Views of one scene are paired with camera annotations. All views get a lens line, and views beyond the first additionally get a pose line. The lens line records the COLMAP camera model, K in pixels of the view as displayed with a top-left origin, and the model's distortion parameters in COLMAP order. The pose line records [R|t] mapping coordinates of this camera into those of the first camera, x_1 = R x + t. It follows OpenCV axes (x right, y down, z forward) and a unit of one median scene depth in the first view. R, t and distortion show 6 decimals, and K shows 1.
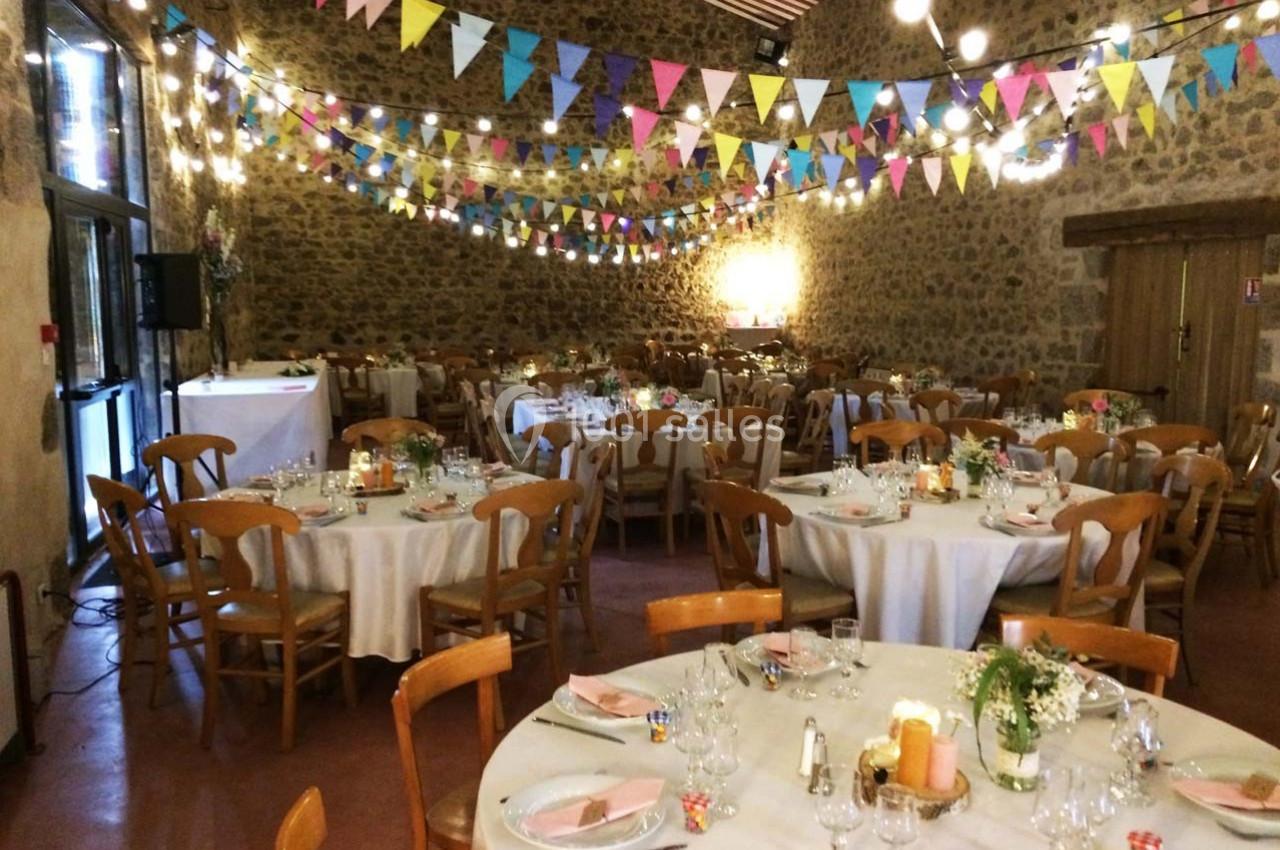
lens RADIAL K [[1073.1, 0, 616.7], [0, 1073.1, 427.1], [0, 0, 1]] dist [0.073944, -0.085611]
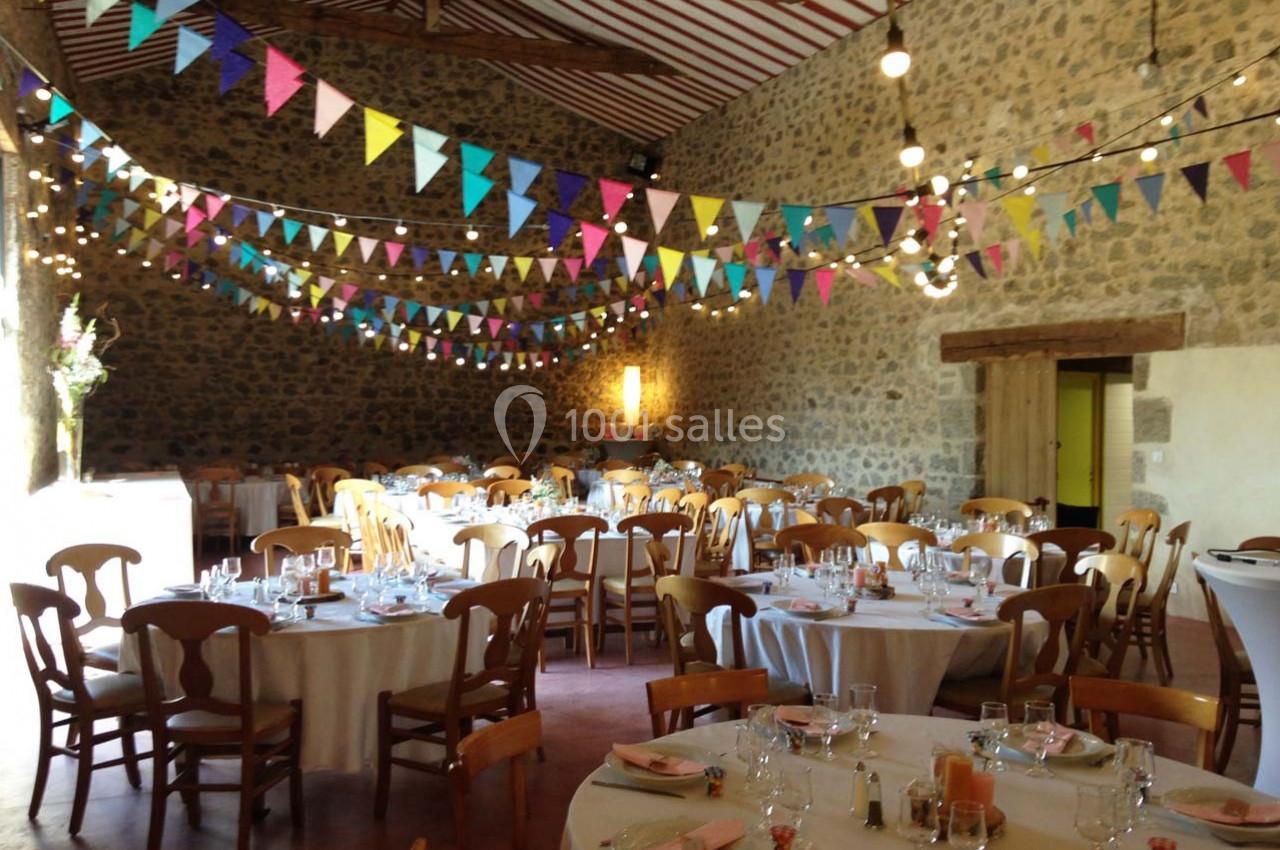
lens RADIAL K [[1144.4, 0, 622.6], [0, 1144.4, 411.3], [0, 0, 1]] dist [0.192722, -0.287551]
pose [[0.990085, 0.008455, 0.140218, -0.026058], [0.008235, 0.992977, -0.118020, 0.004950], [-0.140231, 0.118005, 0.983062, -0.022600]]
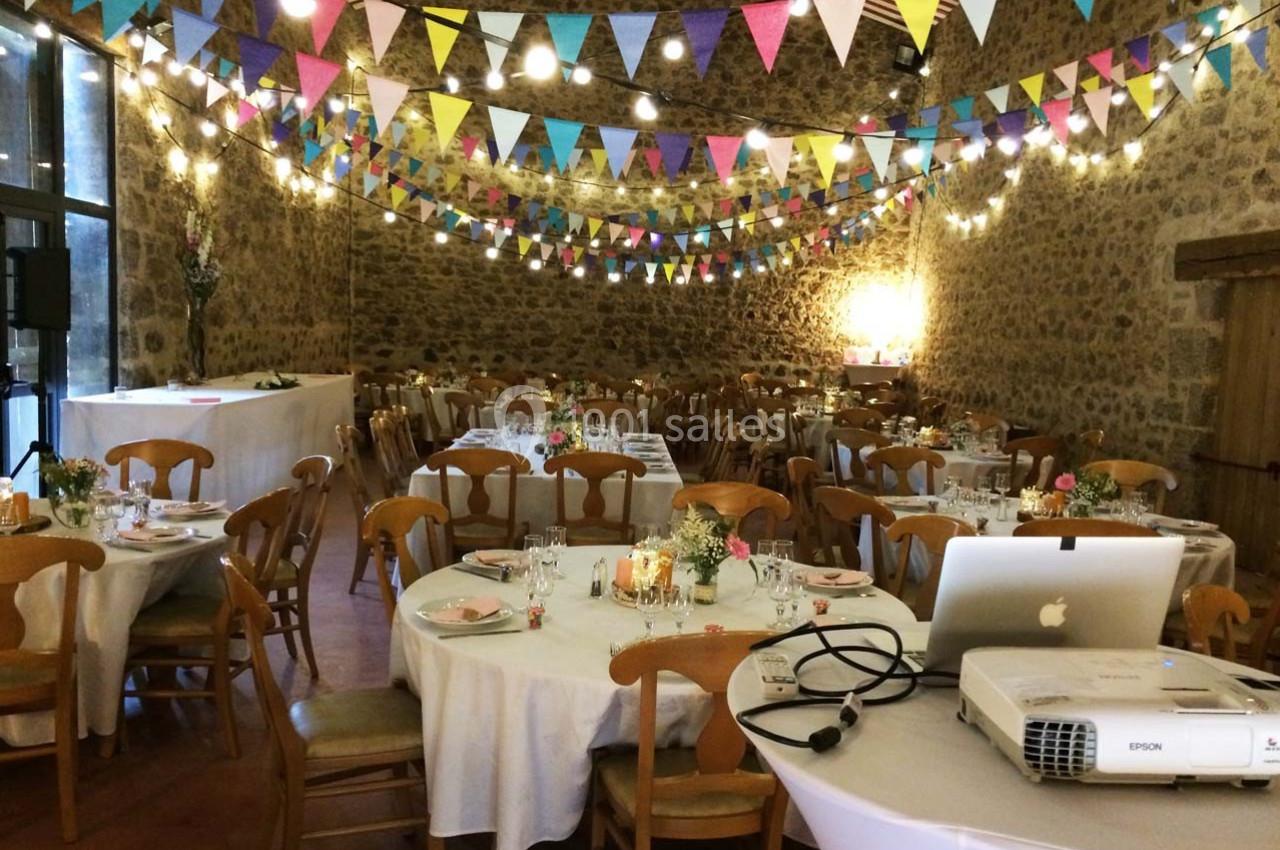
lens RADIAL K [[1084.9, 0, 603.7], [0, 1084.9, 425.0], [0, 0, 1]] dist [0.068063, -0.089465]
pose [[0.977136, 0.059261, -0.204189, 0.102820], [-0.065447, 0.997575, -0.023673, -0.007295], [0.202291, 0.036496, 0.978645, 0.074684]]
